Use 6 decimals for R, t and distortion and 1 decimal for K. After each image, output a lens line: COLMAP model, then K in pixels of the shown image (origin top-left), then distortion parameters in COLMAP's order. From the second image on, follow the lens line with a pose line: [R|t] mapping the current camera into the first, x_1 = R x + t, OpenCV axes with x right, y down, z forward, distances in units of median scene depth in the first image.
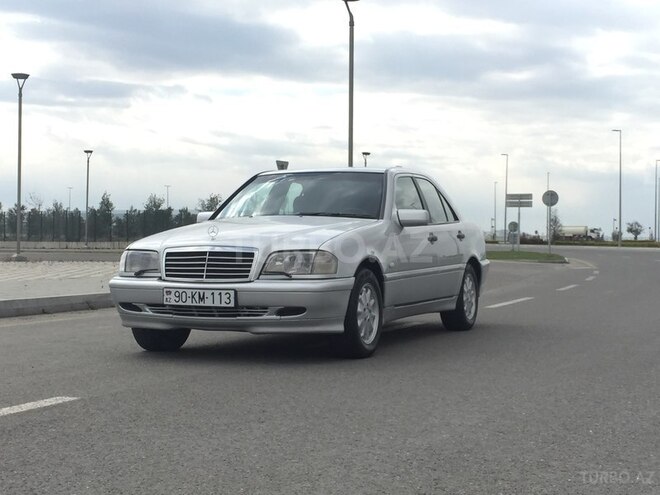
lens RADIAL K [[1158.1, 0, 323.8], [0, 1158.1, 251.4], [0, 0, 1]] dist [0.058608, 0.000000]
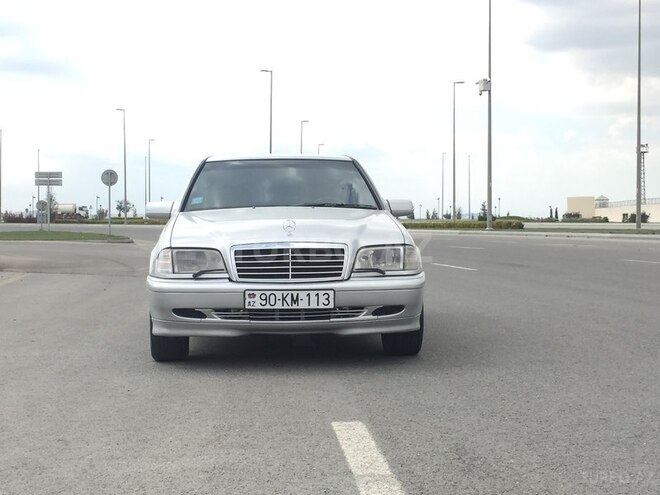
lens RADIAL K [[1158.1, 0, 336.6], [0, 1158.1, 241.6], [0, 0, 1]] dist [0.058608, 0.000000]
pose [[0.892610, -0.019527, 0.450407, -0.476582], [0.014442, 0.999787, 0.014724, -0.018306], [-0.450598, -0.006638, 0.892702, 0.171003]]
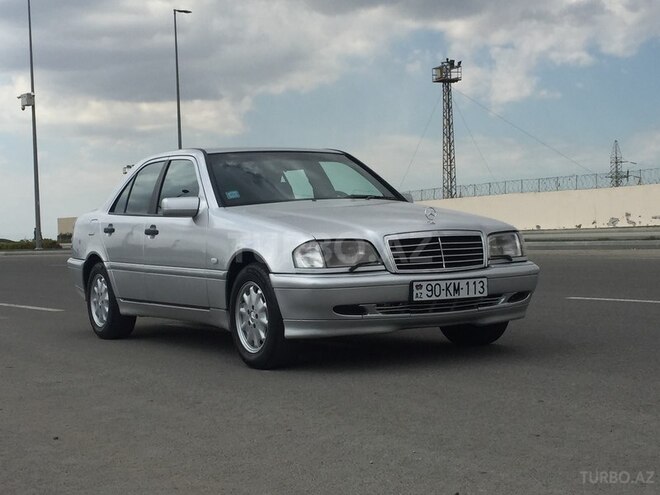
lens RADIAL K [[1158.1, 0, 329.5], [0, 1158.1, 249.6], [0, 0, 1]] dist [0.058608, 0.000000]
pose [[0.589619, -0.039783, 0.806701, -0.851209], [0.045650, 0.998831, 0.015892, -0.008016], [-0.806390, 0.027456, 0.590746, 0.550696]]
